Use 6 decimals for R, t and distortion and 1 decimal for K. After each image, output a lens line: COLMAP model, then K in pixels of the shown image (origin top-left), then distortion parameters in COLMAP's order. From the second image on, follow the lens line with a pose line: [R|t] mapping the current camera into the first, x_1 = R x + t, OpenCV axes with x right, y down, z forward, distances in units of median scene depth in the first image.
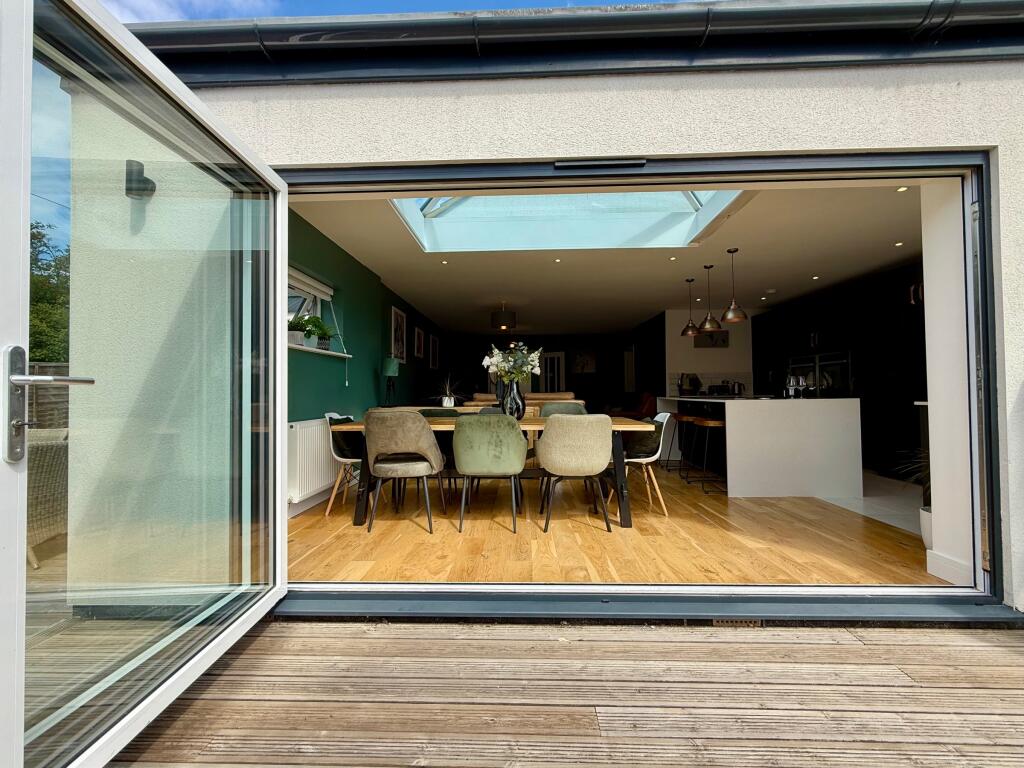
lens RADIAL K [[410.2, 0, 505.8], [0, 410.2, 383.3], [0, 0, 1]] dist [-0.003574, 0.000626]
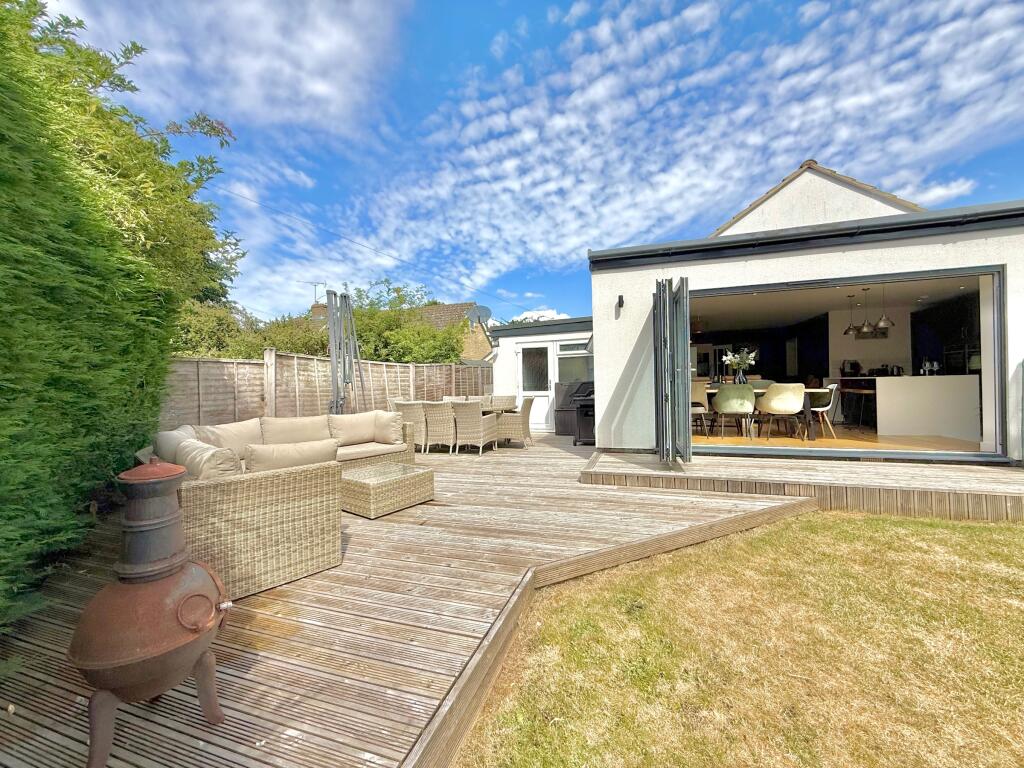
lens RADIAL K [[410.2, 0, 498.8], [0, 410.2, 385.7], [0, 0, 1]] dist [-0.003574, 0.000626]
pose [[0.958386, -0.009452, -0.285318, -0.423220], [0.018555, 0.999401, 0.029219, -0.001288], [0.284870, -0.033297, 0.957988, -0.948957]]
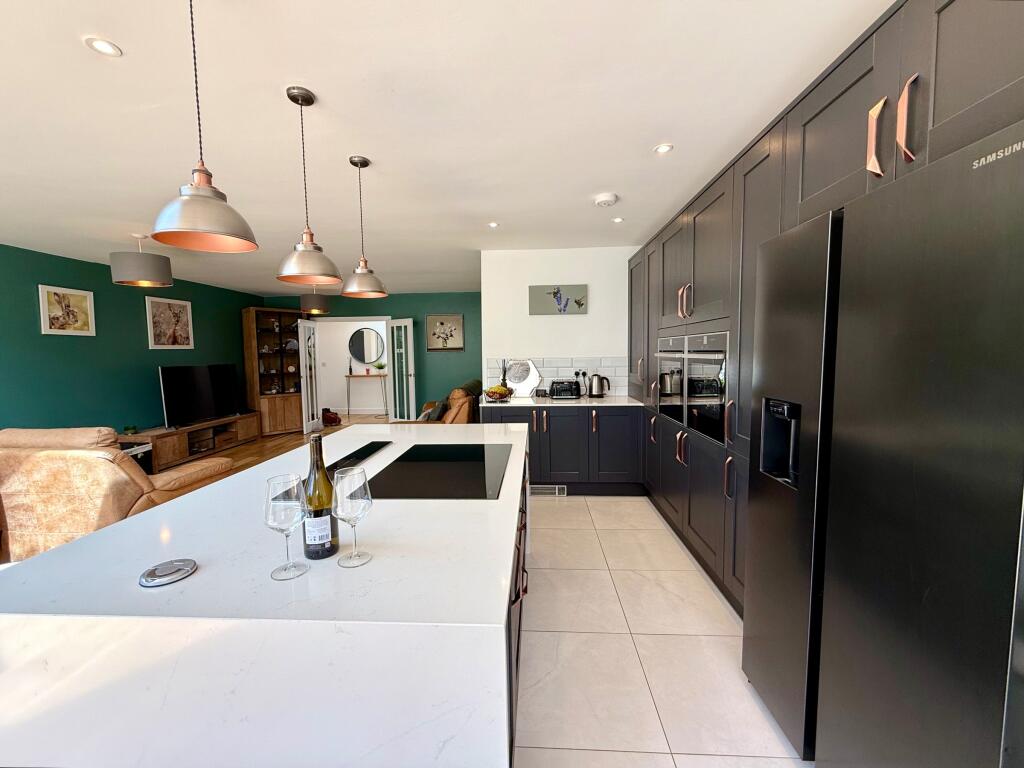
lens RADIAL K [[410.2, 0, 508.4], [0, 410.2, 382.4], [0, 0, 1]] dist [-0.003574, 0.000626]
pose [[0.999896, -0.006418, -0.012934, 0.759772], [0.007659, 0.995122, 0.098357, -0.086297], [0.012240, -0.098446, 0.995067, 0.717265]]
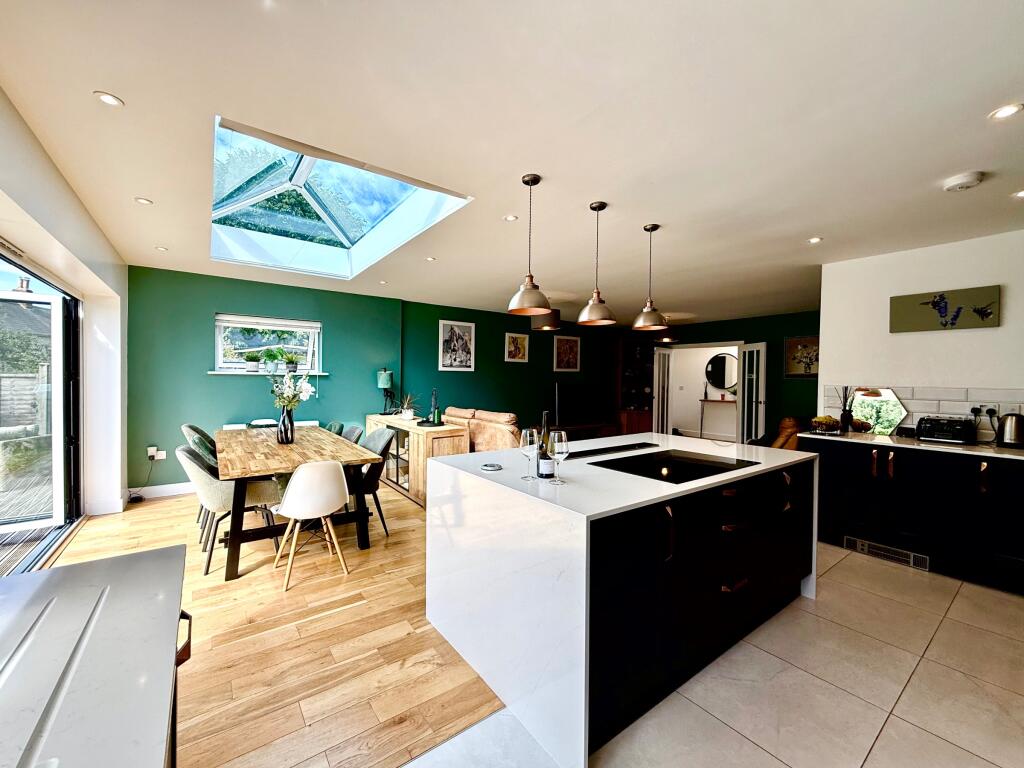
lens RADIAL K [[410.2, 0, 507.7], [0, 410.2, 384.8], [0, 0, 1]] dist [-0.003574, 0.000626]
pose [[0.627087, 0.028190, -0.778439, 0.957289], [0.000614, 0.999327, 0.036684, -0.079013], [0.778949, -0.023482, 0.626647, 0.638863]]
